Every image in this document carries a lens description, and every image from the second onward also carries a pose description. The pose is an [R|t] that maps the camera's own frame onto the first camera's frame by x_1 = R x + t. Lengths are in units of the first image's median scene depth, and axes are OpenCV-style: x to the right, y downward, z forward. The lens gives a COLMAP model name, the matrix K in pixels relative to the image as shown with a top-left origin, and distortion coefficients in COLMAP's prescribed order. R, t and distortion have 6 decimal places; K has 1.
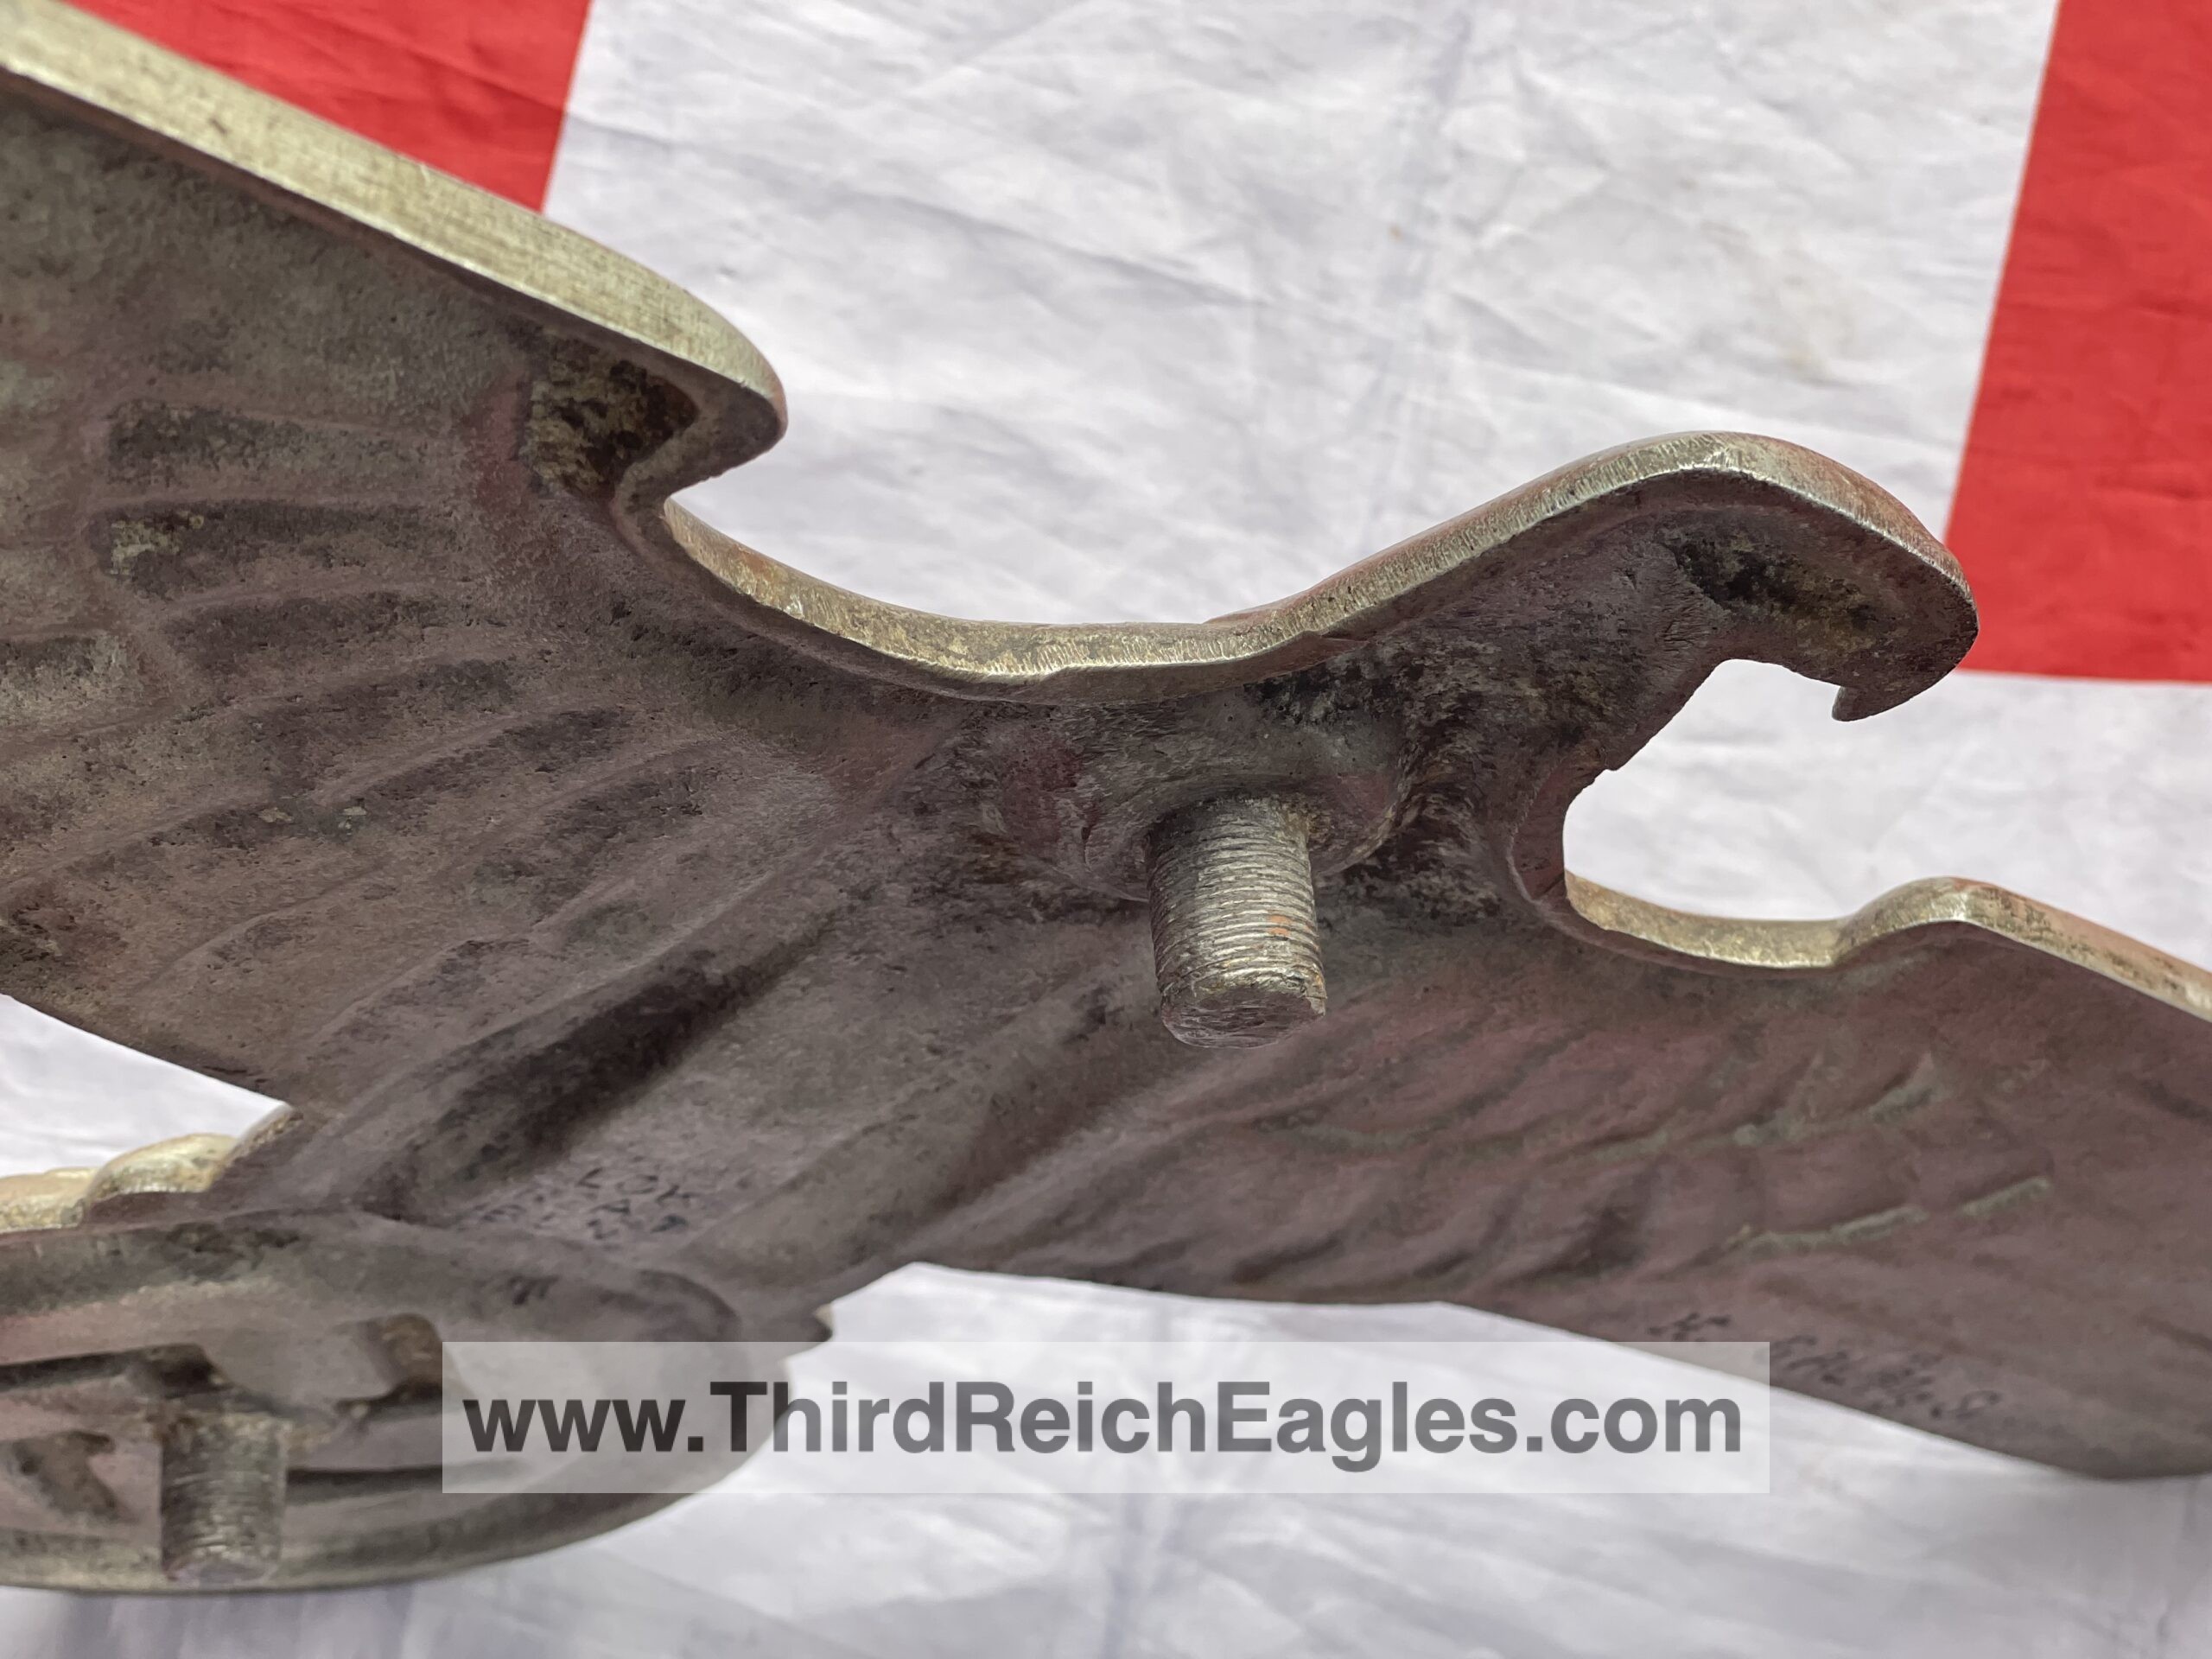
lens RADIAL K [[3338.8, 0, 1110.9], [0, 3338.8, 830.7], [0, 0, 1]] dist [0.052470, 0.000000]
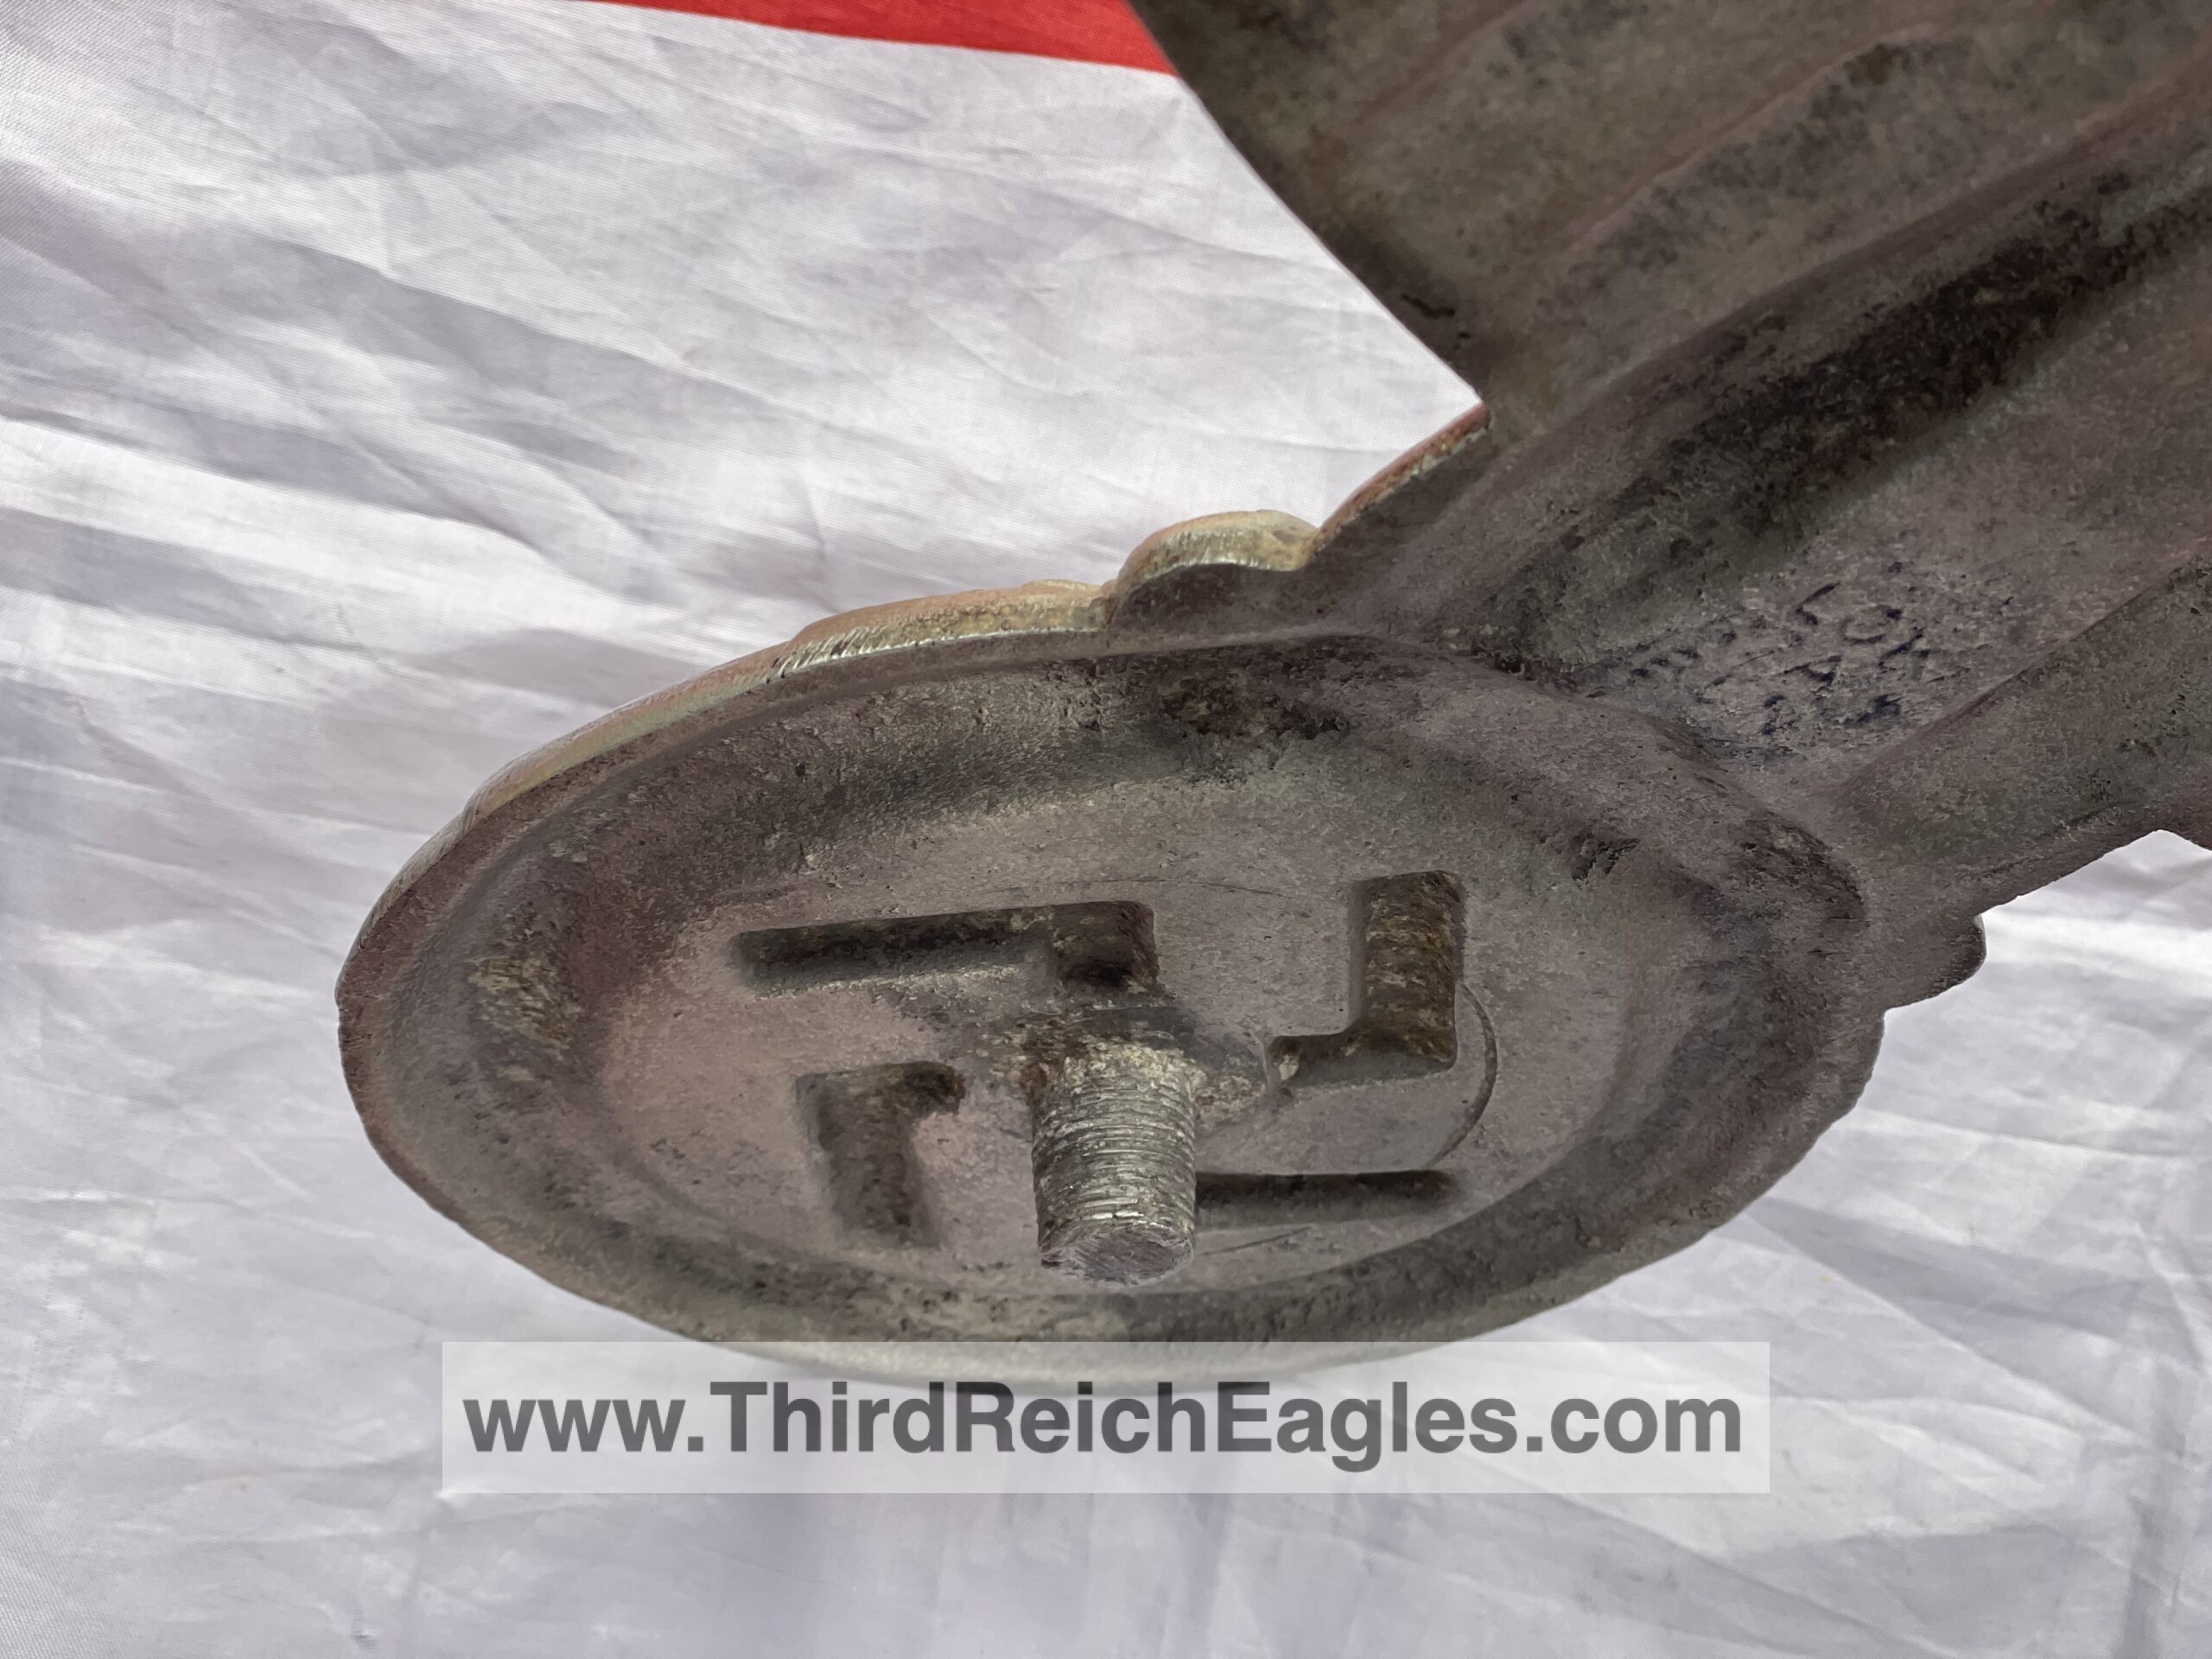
lens RADIAL K [[3338.8, 0, 1102.3], [0, 3338.8, 829.5], [0, 0, 1]] dist [0.052470, 0.000000]
pose [[0.997594, 0.037327, -0.058412, -0.266325], [-0.042444, 0.995130, -0.088963, 0.223869], [0.054807, 0.091228, 0.994321, 0.306720]]
